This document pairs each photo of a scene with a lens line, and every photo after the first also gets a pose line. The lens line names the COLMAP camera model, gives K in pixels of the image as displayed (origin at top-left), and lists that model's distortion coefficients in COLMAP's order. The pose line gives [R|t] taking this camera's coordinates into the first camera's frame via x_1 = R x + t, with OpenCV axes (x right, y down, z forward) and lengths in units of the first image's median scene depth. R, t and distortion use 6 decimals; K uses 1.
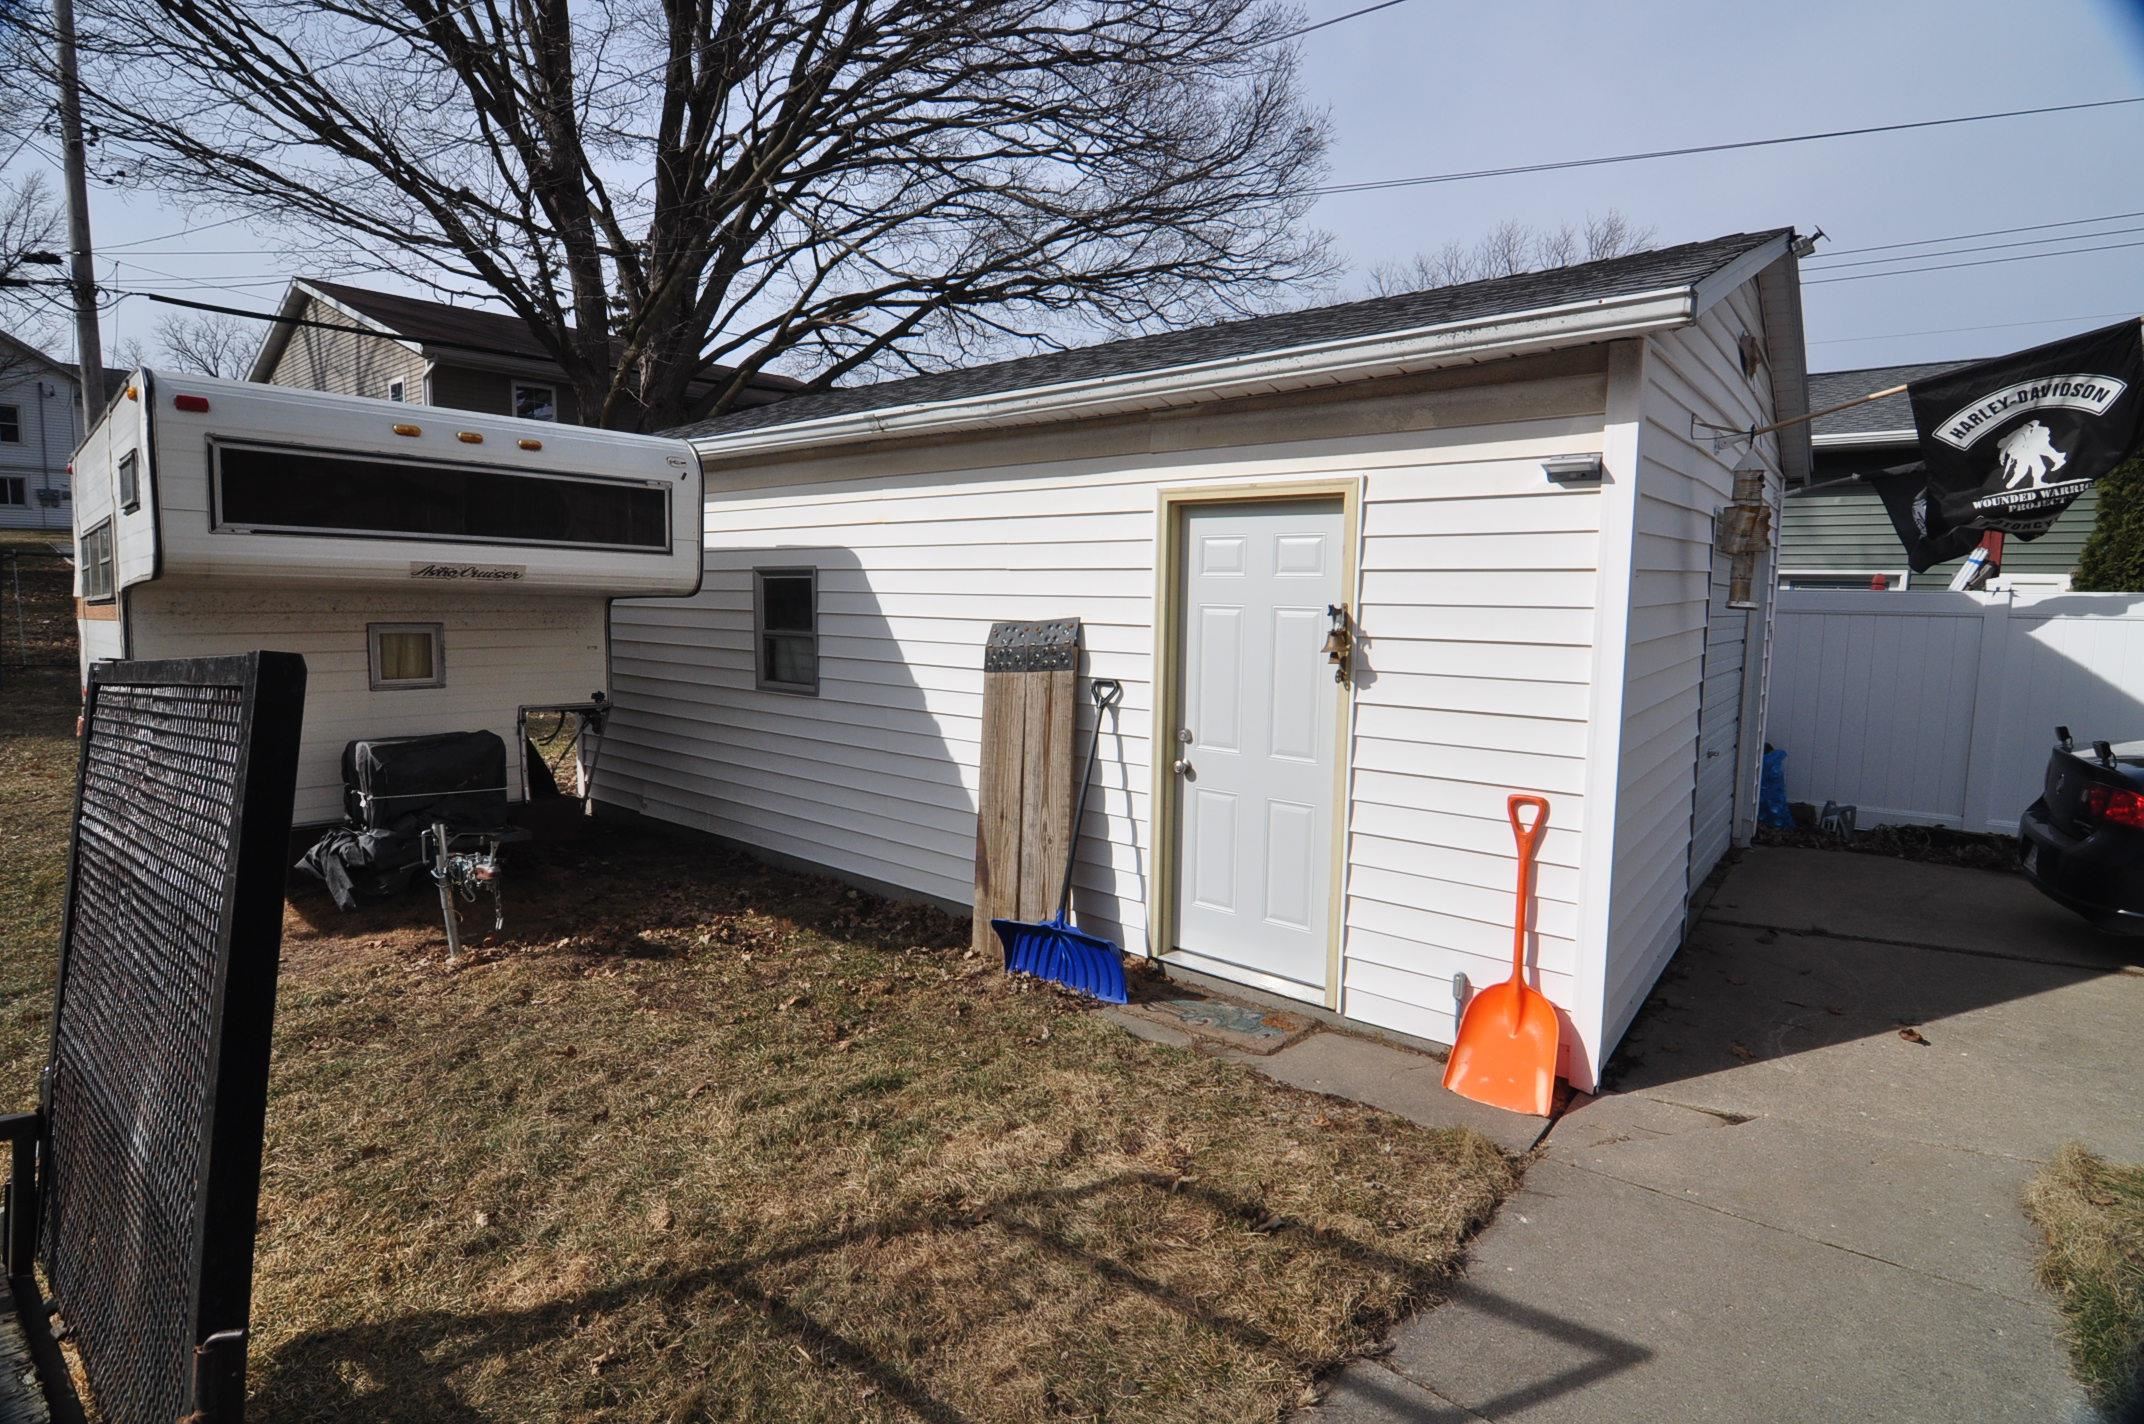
lens RADIAL K [[1017.7, 0, 1065.9], [0, 1017.7, 697.6], [0, 0, 1]] dist [-0.010689, -0.007234]
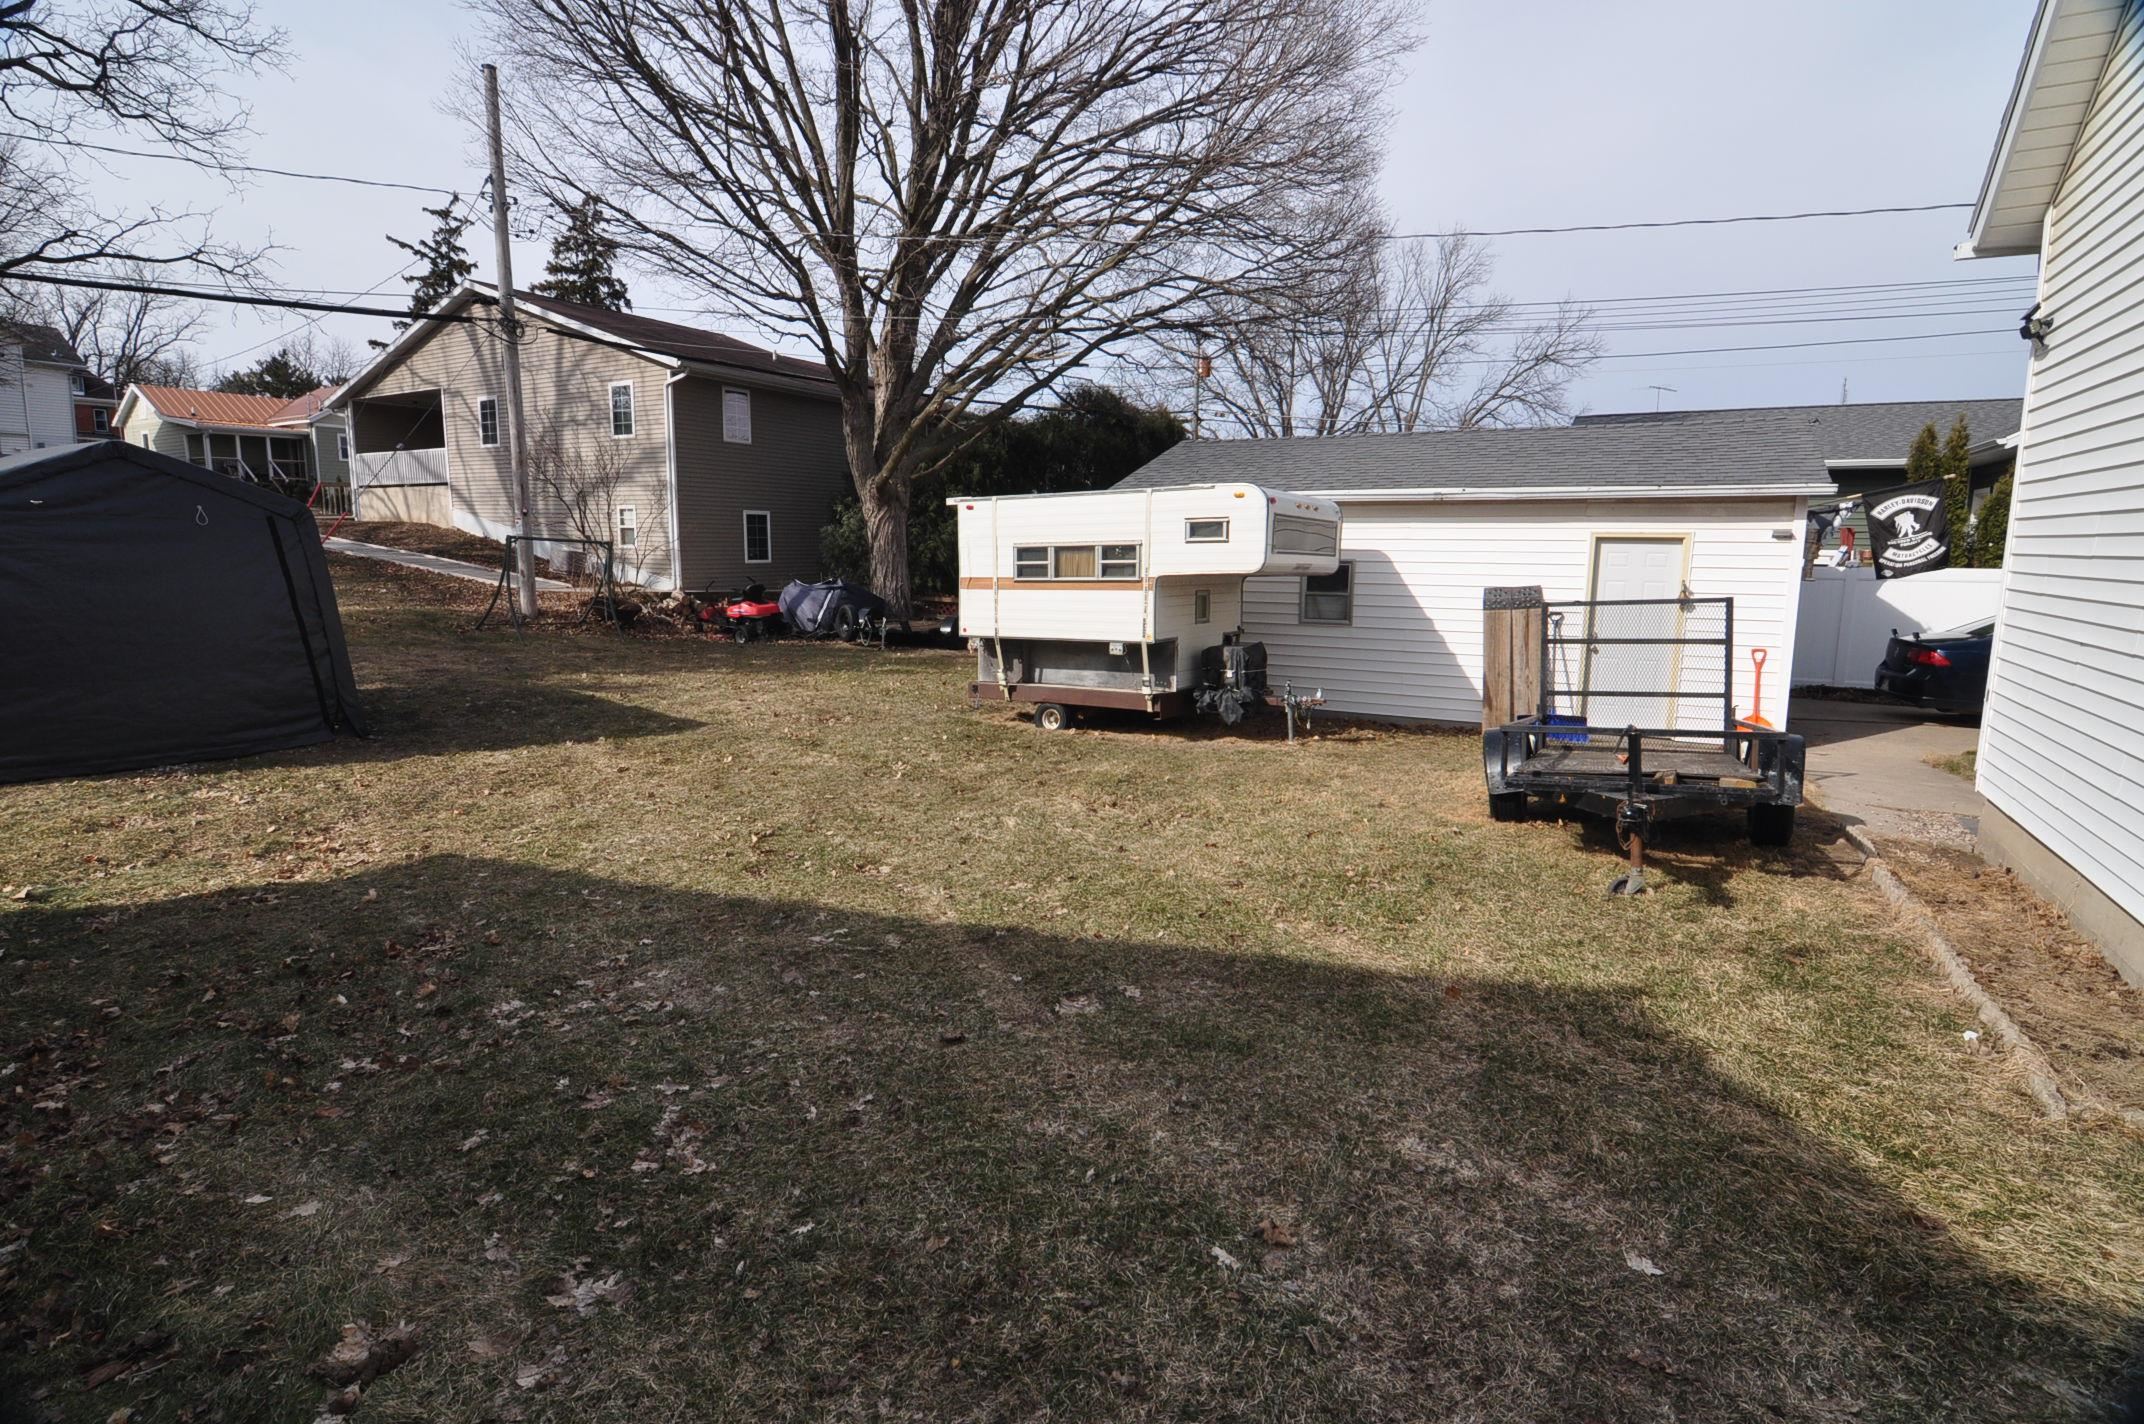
lens RADIAL K [[1017.7, 0, 1065.9], [0, 1017.7, 697.6], [0, 0, 1]] dist [-0.010689, -0.007234]
pose [[0.984378, -0.029062, 0.173651, -1.275222], [0.022008, 0.998858, 0.042409, 0.047332], [-0.174685, -0.037925, 0.983894, -0.943683]]
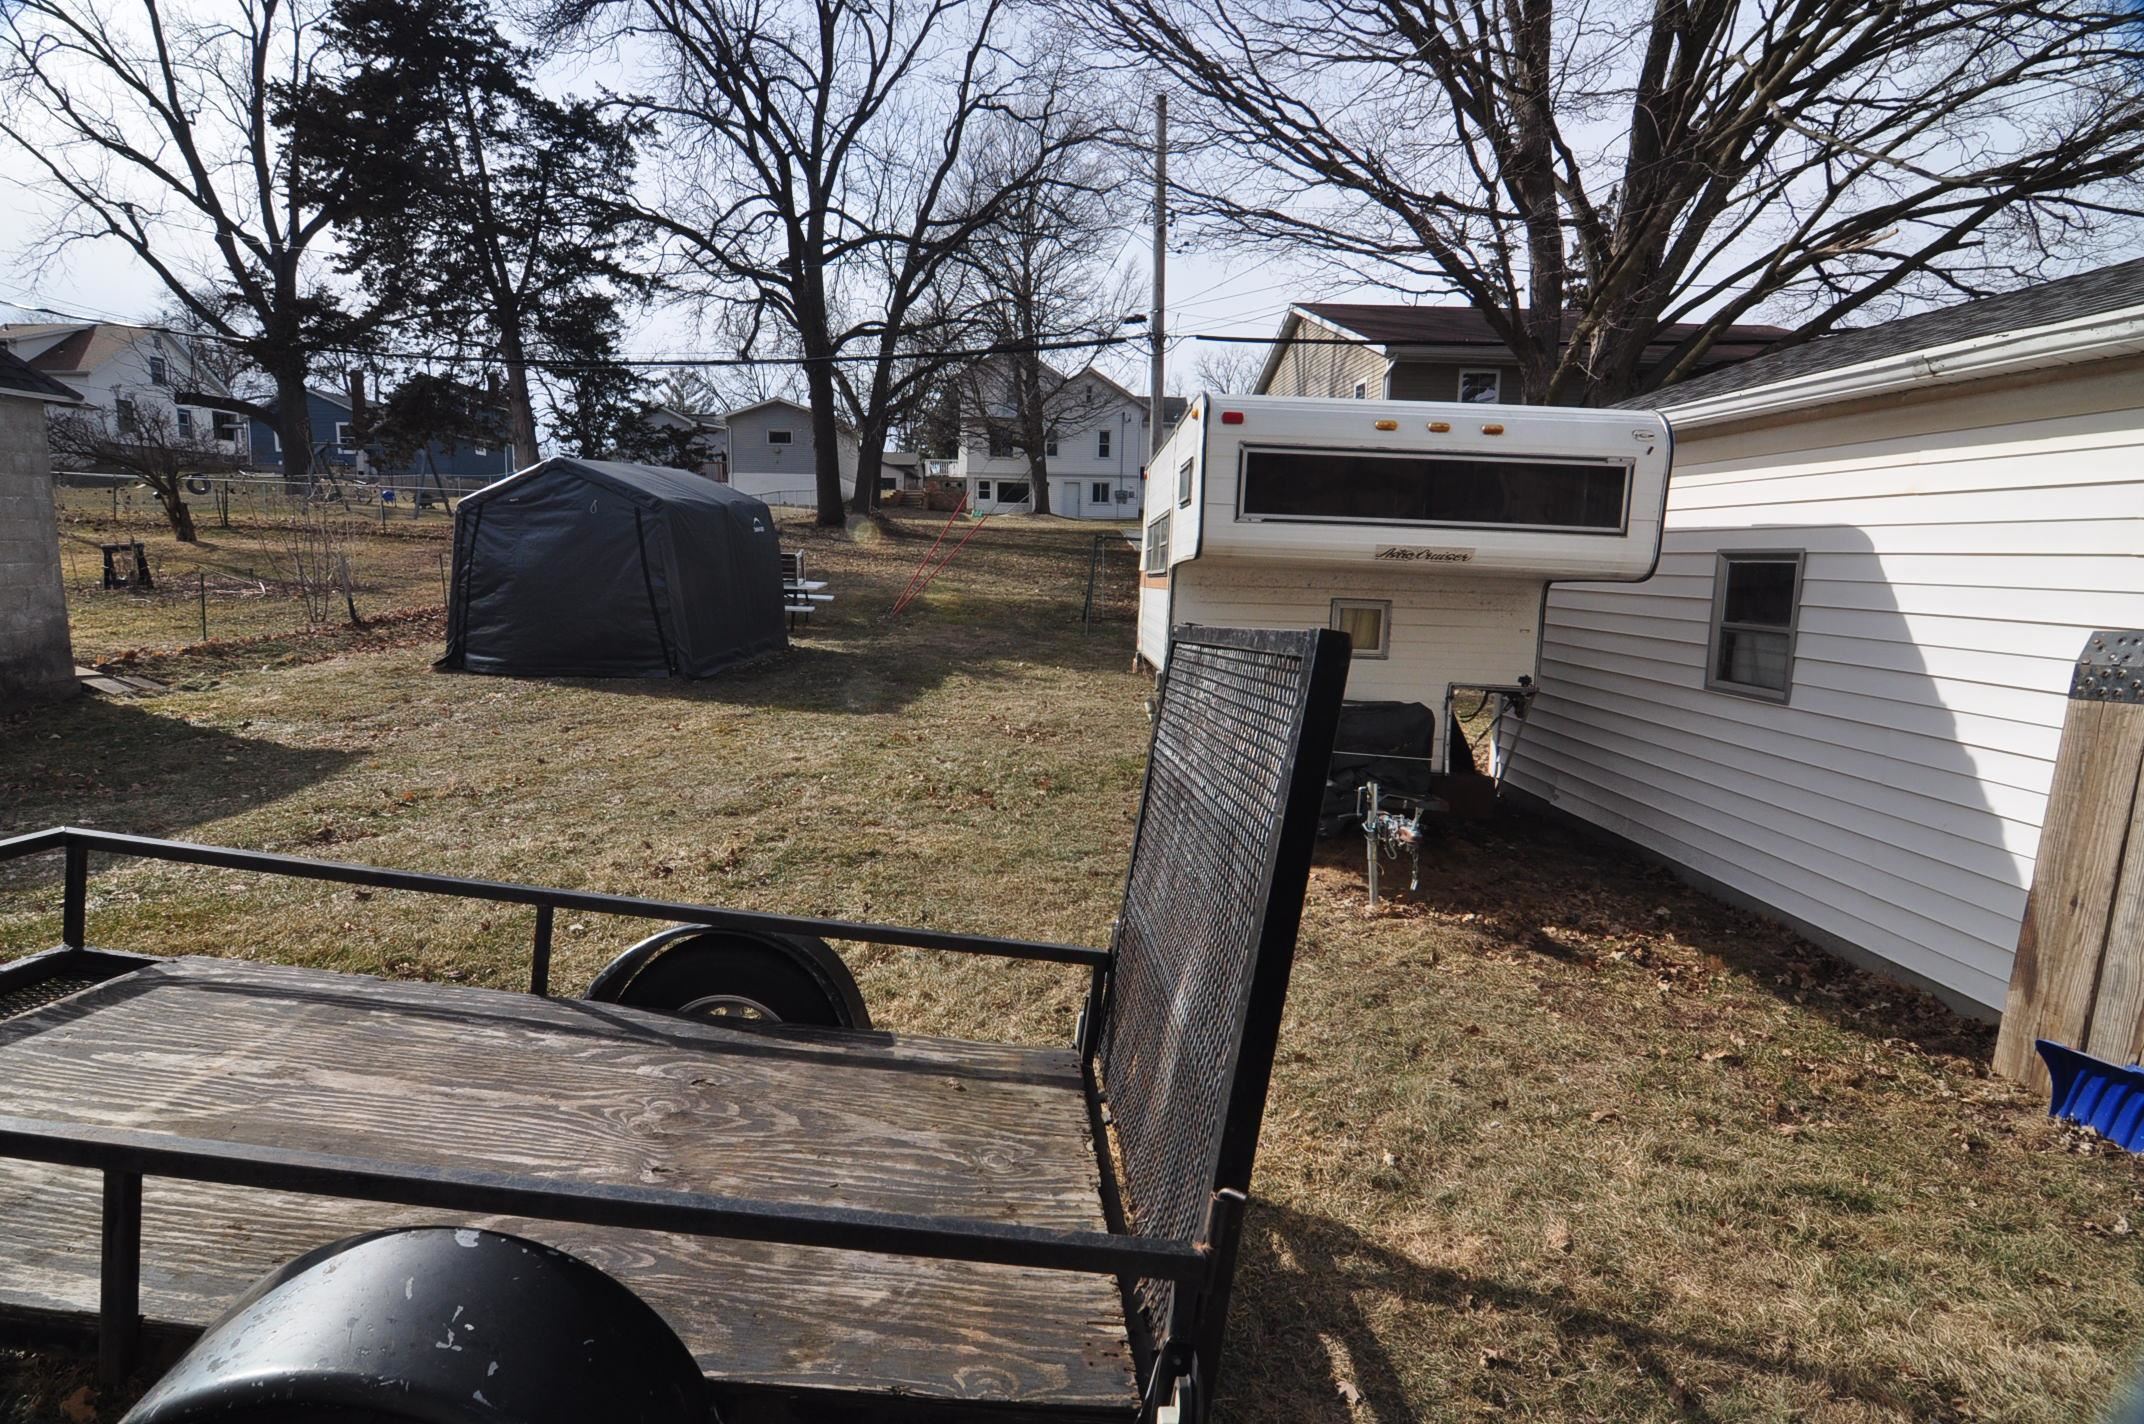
lens RADIAL K [[1017.7, 0, 1065.9], [0, 1017.7, 697.6], [0, 0, 1]] dist [-0.010689, -0.007234]
pose [[0.671487, 0.105558, -0.733459, -0.036698], [-0.091242, 0.994048, 0.059529, -0.002799], [0.735377, 0.026949, 0.677122, 0.000212]]
